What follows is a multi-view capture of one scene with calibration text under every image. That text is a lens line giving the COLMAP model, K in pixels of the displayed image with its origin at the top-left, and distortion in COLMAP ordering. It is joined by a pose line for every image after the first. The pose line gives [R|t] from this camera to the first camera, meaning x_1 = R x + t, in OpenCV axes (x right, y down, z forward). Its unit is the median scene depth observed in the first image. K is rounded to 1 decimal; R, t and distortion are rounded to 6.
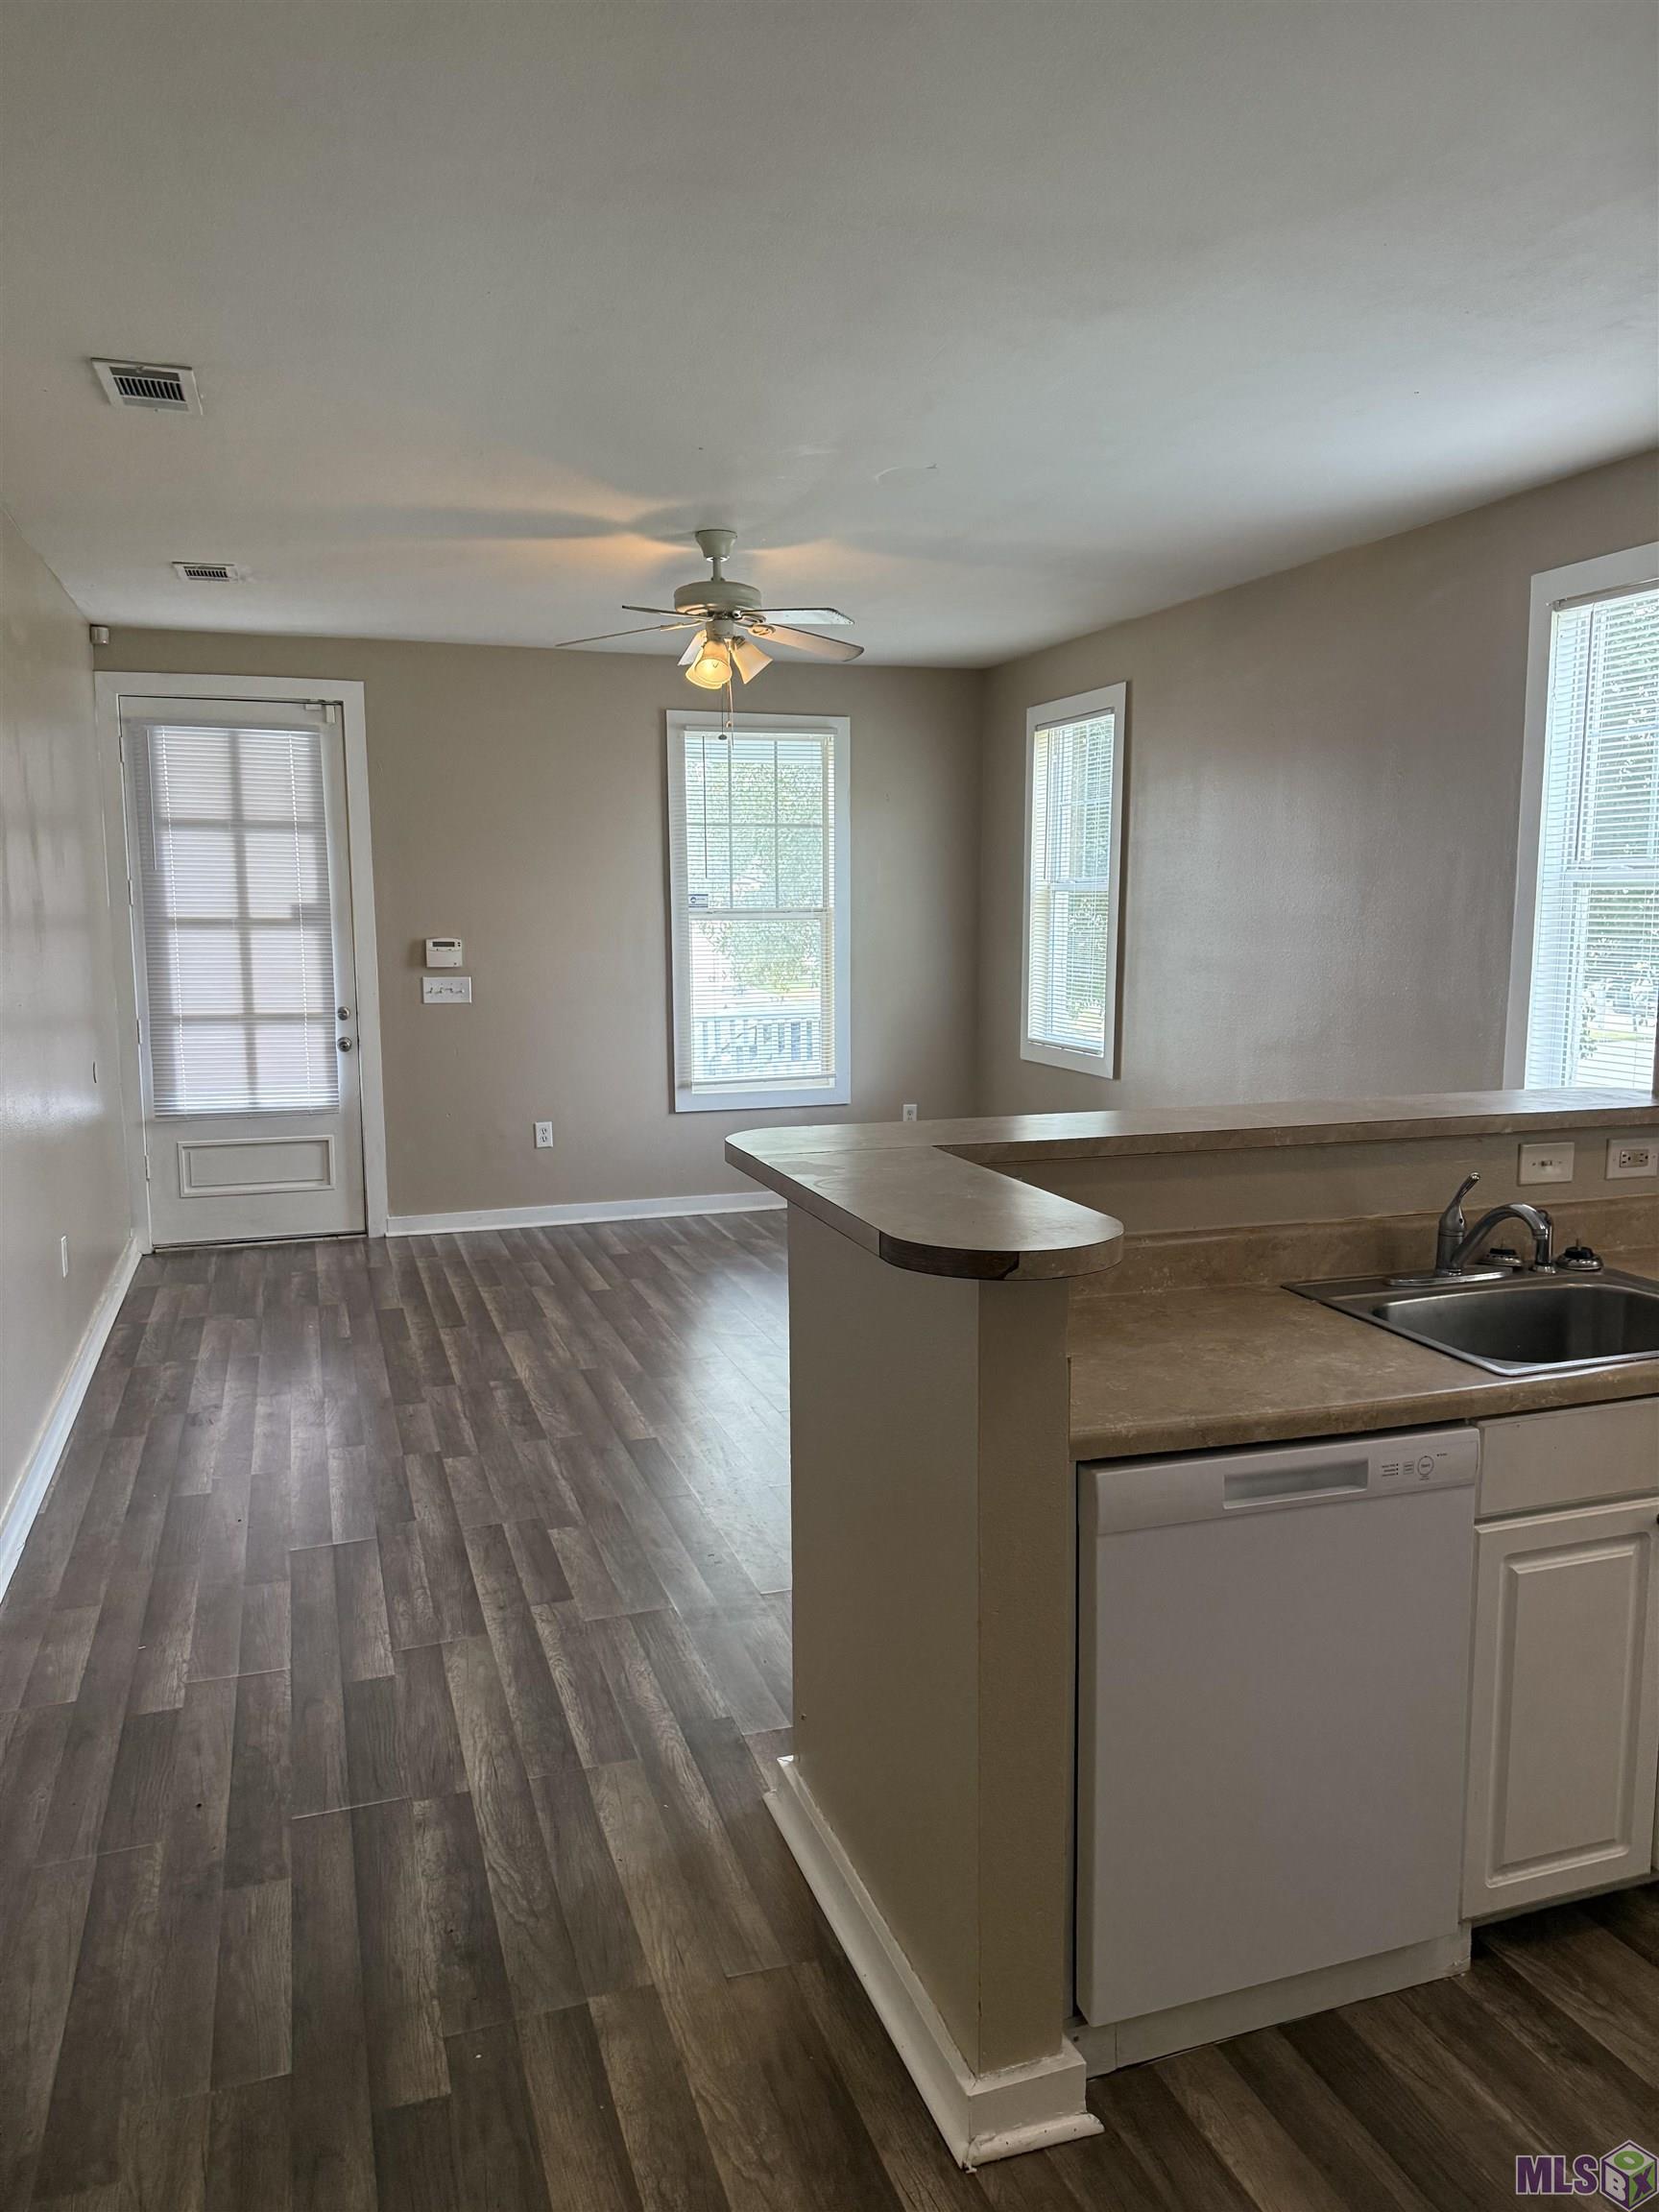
lens RADIAL K [[1552.9, 0, 829.5], [0, 1552.9, 1106.0], [0, 0, 1]] dist [0.070699, -0.066931]
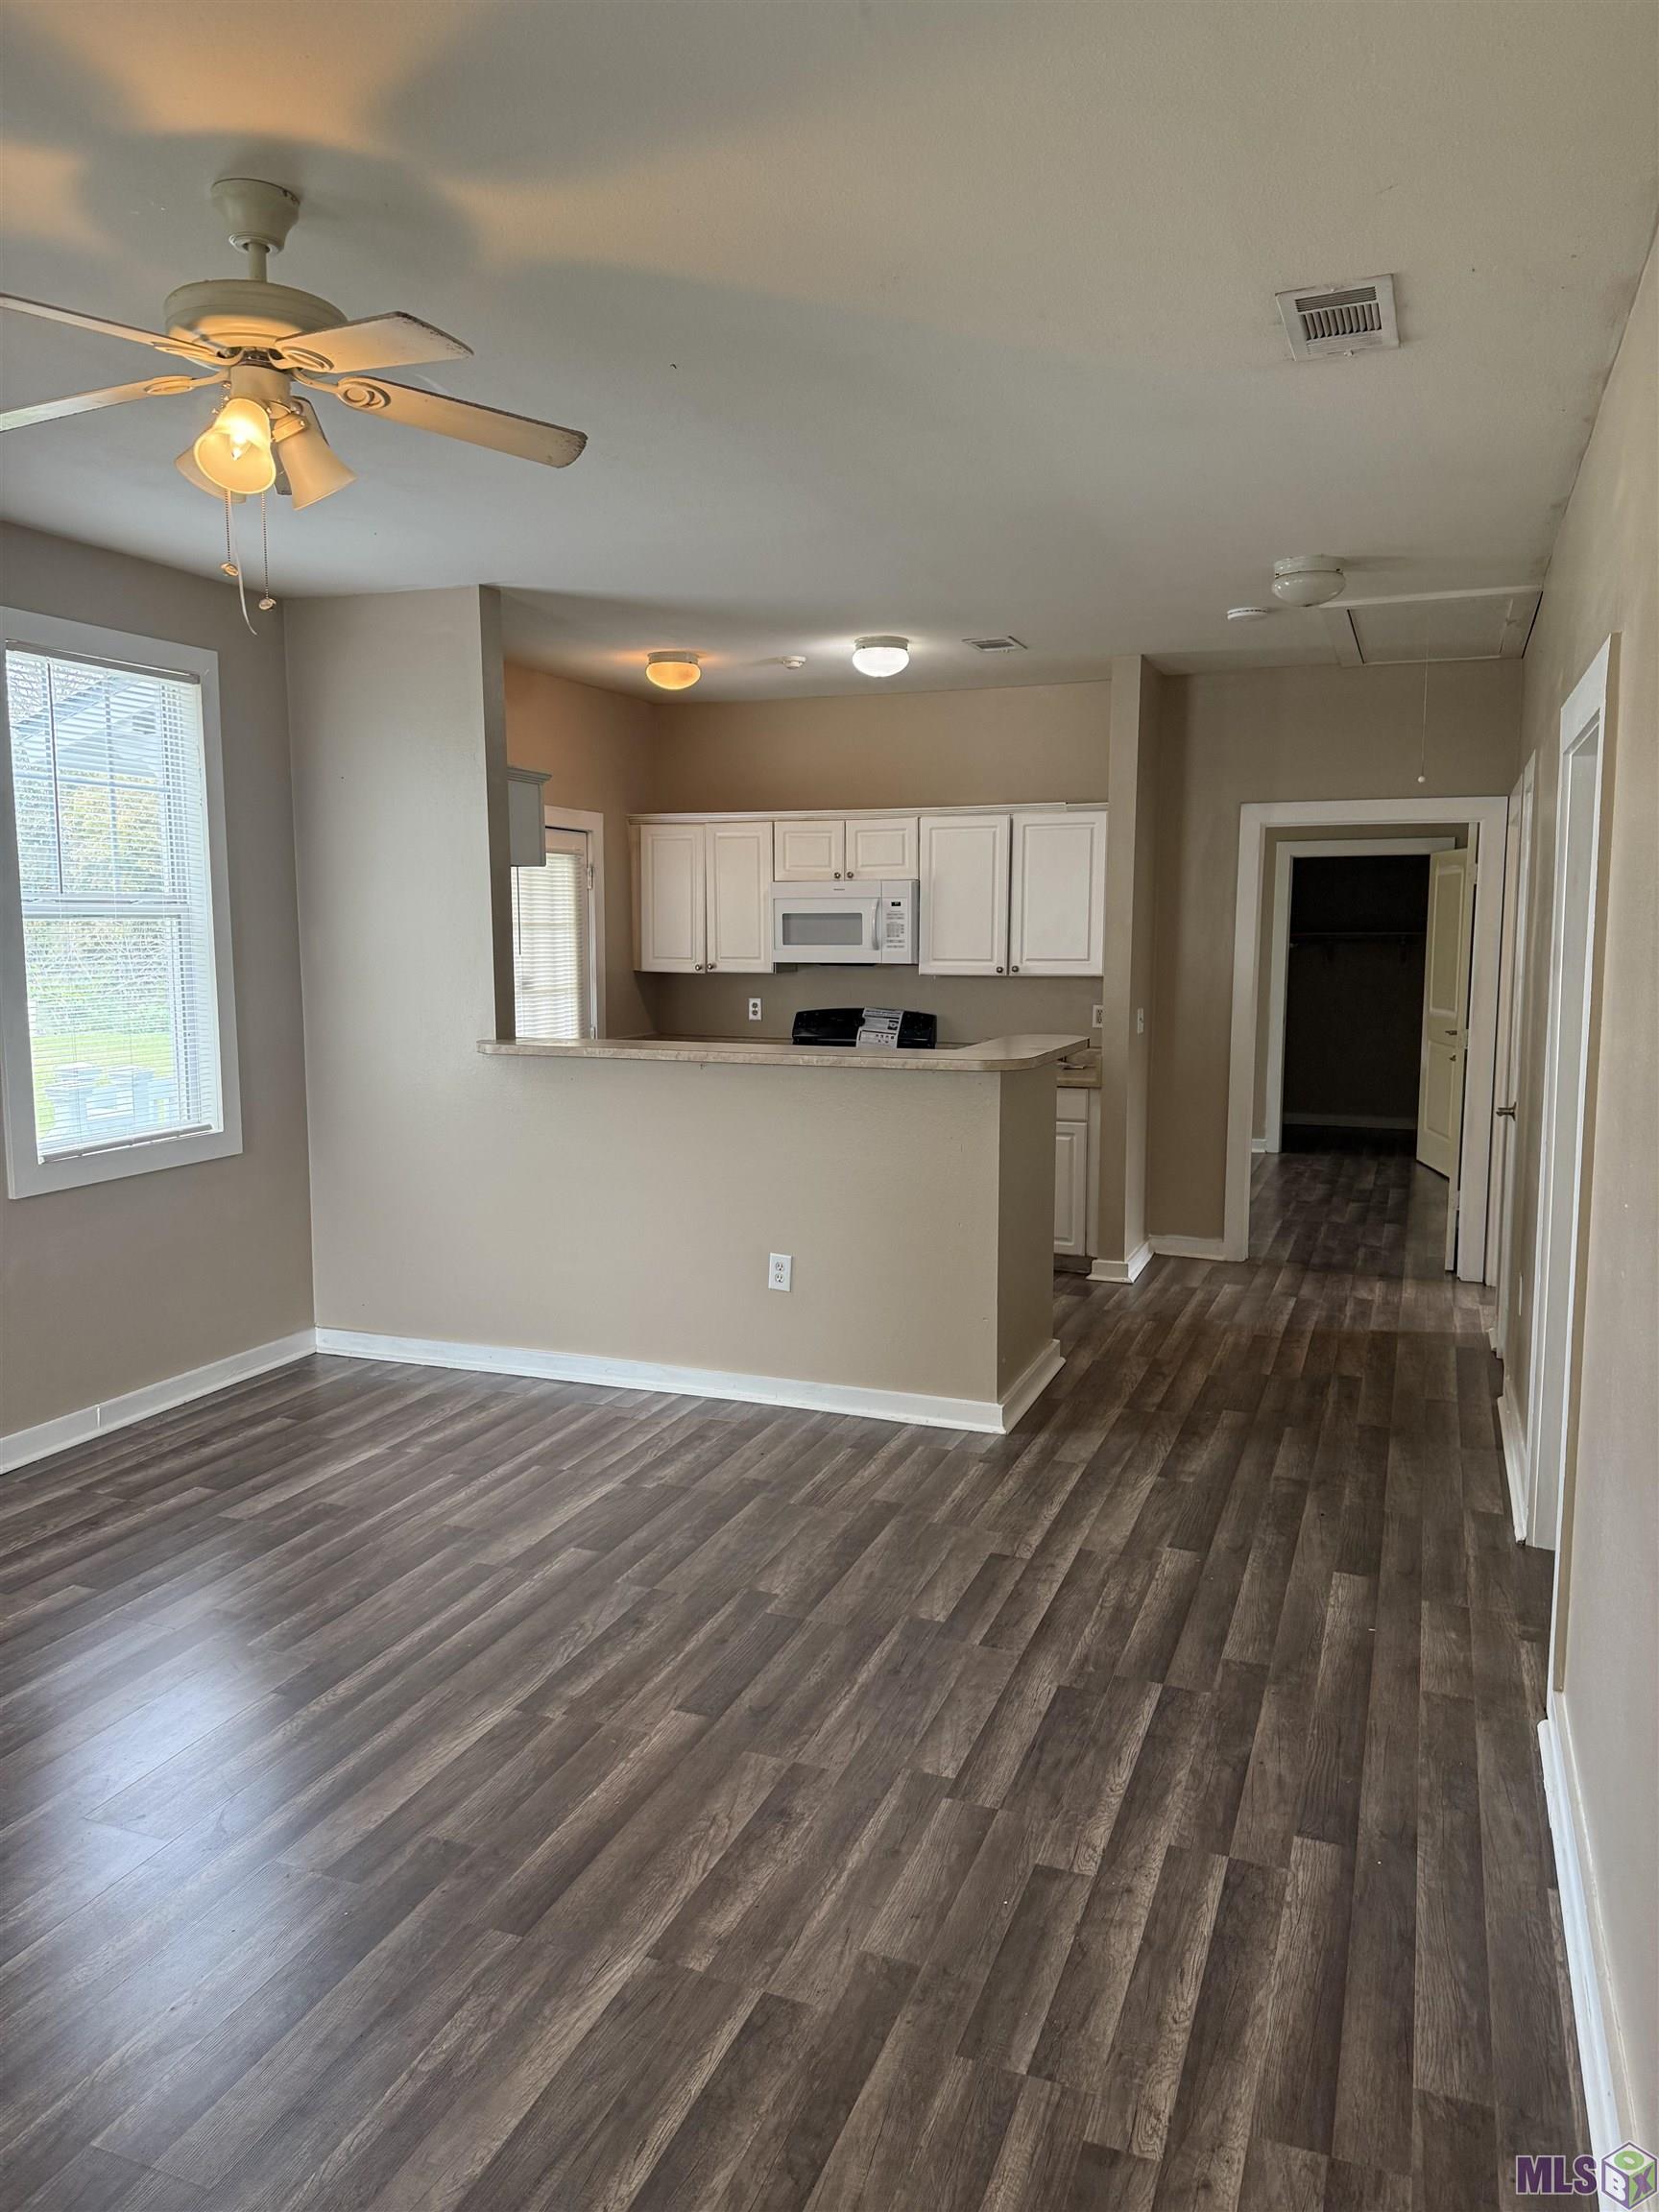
lens RADIAL K [[1551.4, 0, 829.5], [0, 1551.4, 1106.0], [0, 0, 1]] dist [0.272322, -0.375625]
pose [[-0.768132, -0.070498, 0.636399, -0.805451], [0.091005, 0.971810, 0.217495, -0.263847], [-0.633792, 0.224981, -0.740062, 1.915247]]
